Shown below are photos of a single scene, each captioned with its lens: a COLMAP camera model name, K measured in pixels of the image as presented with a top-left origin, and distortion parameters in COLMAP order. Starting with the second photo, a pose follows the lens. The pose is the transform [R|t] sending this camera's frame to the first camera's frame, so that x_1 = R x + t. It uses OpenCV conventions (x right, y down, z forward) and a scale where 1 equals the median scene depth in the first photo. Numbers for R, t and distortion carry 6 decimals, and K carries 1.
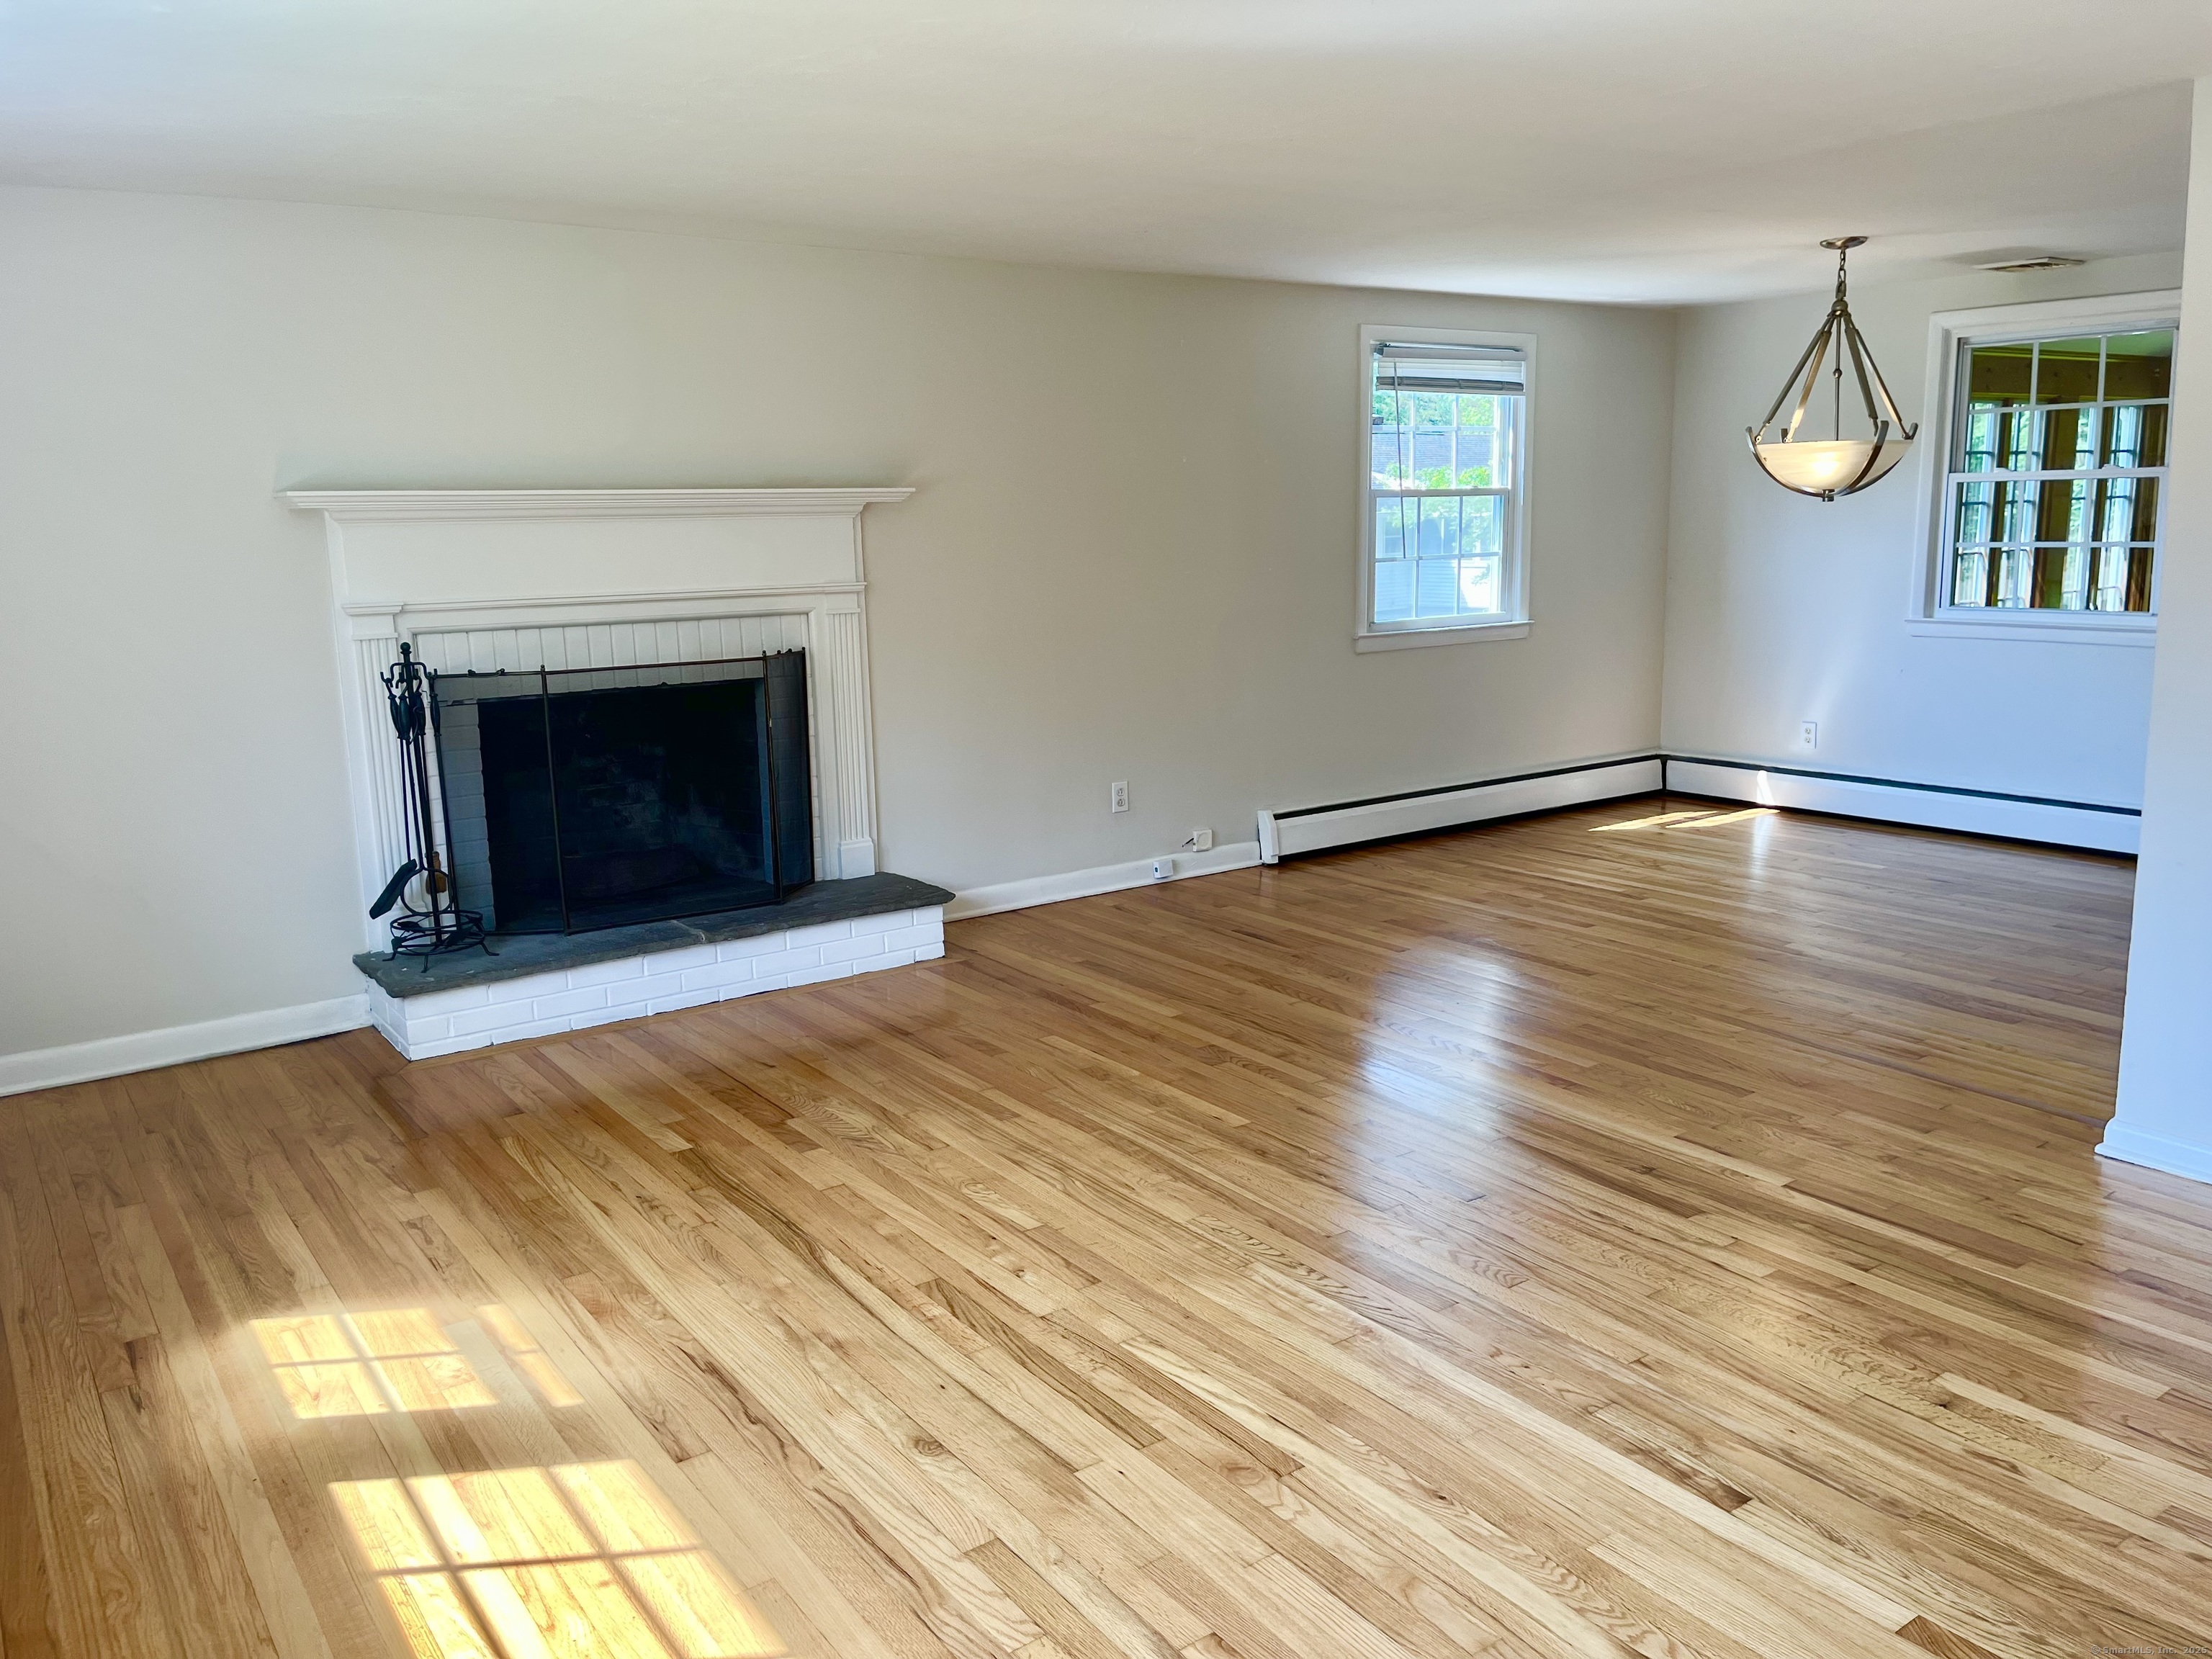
lens RADIAL K [[1724.1, 0, 1051.4], [0, 1724.1, 833.8], [0, 0, 1]] dist [0.066806, -0.093707]
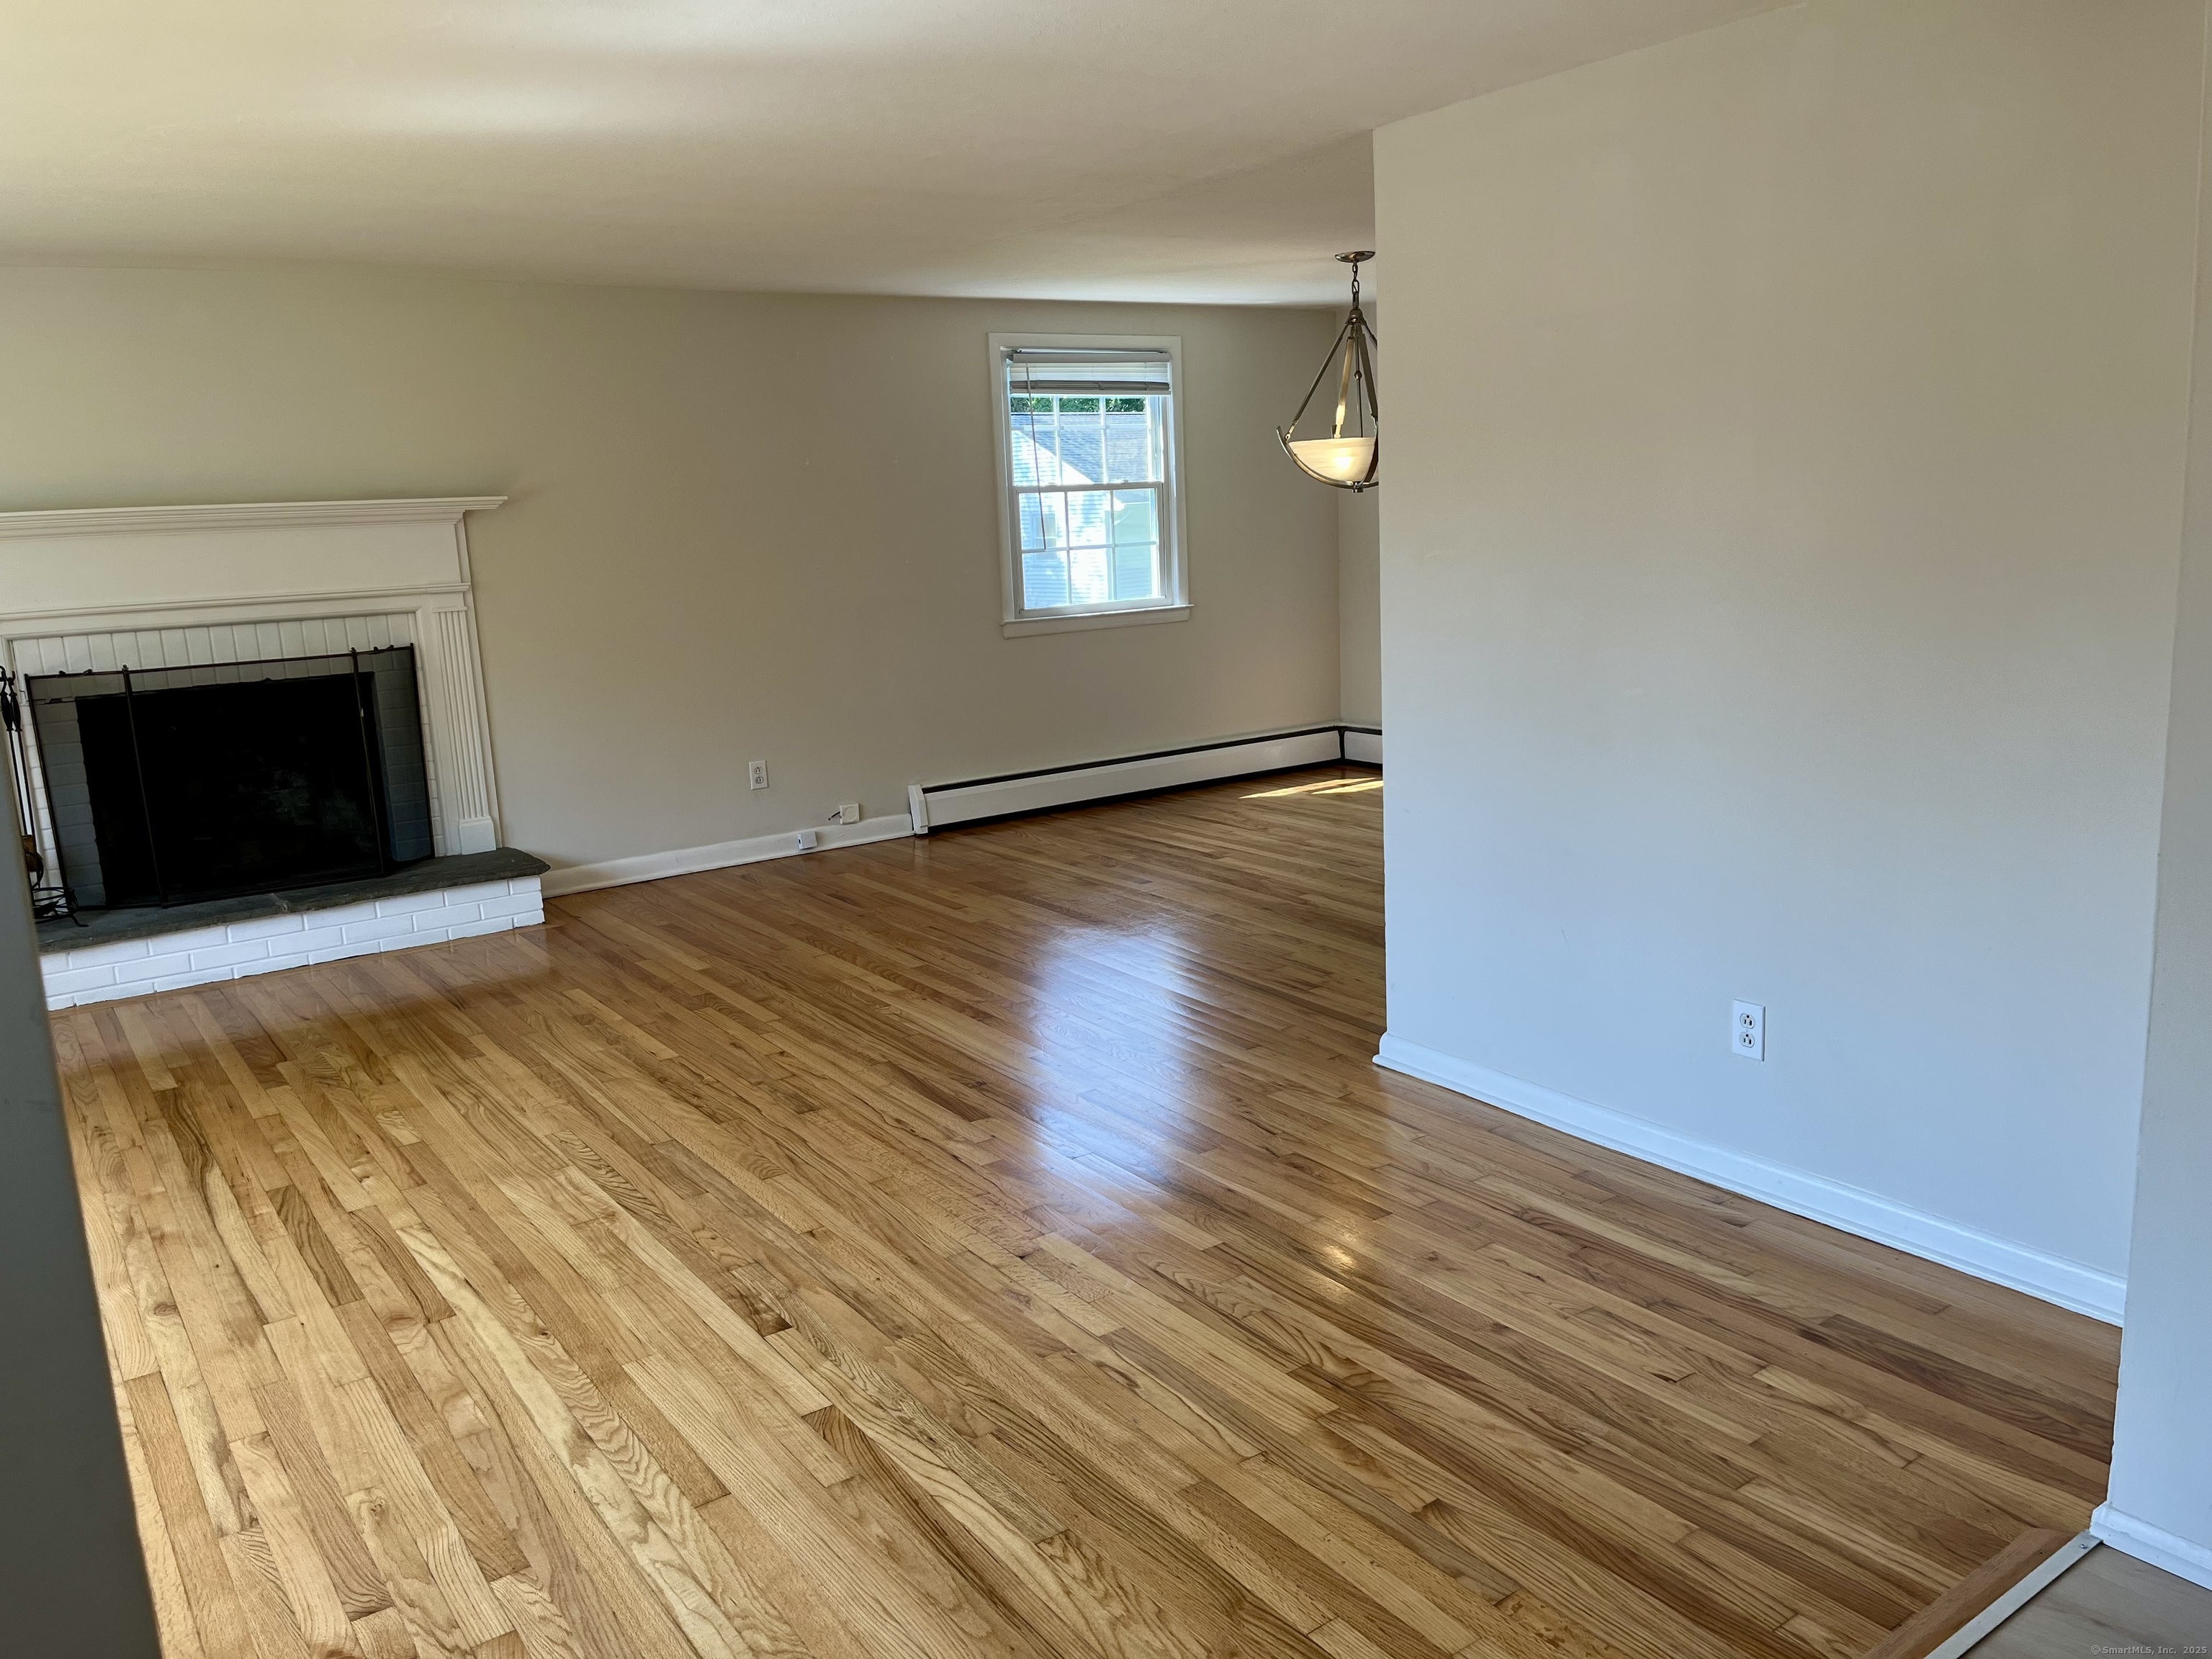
lens RADIAL K [[1724.1, 0, 1051.4], [0, 1724.1, 833.8], [0, 0, 1]] dist [0.066806, -0.093707]
pose [[0.999775, -0.019815, -0.007560, 0.295940], [0.019887, 0.999757, 0.009532, 0.011483], [0.007369, -0.009680, 0.999926, -0.110640]]
